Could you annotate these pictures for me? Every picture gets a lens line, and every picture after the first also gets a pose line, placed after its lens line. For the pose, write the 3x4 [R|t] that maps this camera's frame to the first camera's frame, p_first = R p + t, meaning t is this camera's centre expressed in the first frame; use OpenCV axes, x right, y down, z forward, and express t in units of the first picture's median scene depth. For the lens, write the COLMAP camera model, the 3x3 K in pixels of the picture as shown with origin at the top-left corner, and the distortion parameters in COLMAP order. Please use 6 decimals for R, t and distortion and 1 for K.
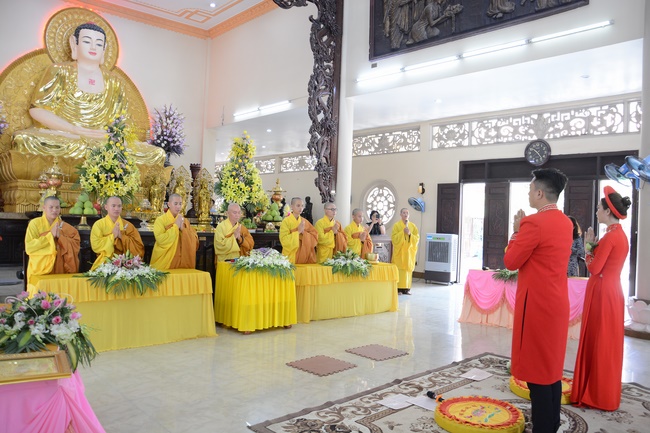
lens RADIAL K [[503.4, 0, 325.0], [0, 503.4, 216.5], [0, 0, 1]] dist [-0.148487, 0.112383]
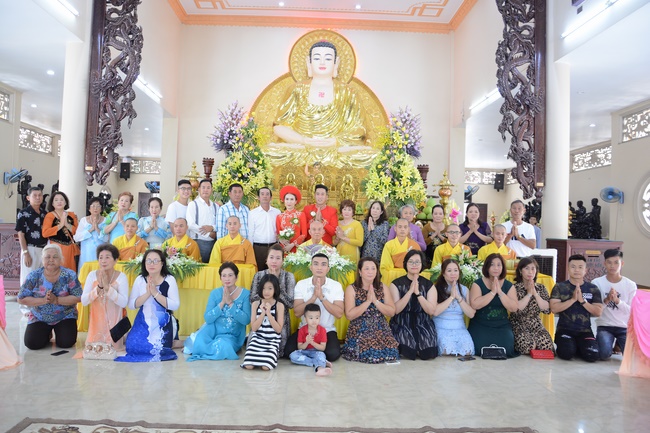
lens RADIAL K [[503.4, 0, 325.0], [0, 503.4, 216.5], [0, 0, 1]] dist [-0.148487, 0.112383]
pose [[0.753956, -0.017945, -0.656680, 0.263085], [-0.001931, 0.999562, -0.029531, 0.023460], [0.656922, 0.023533, 0.753591, 0.208760]]
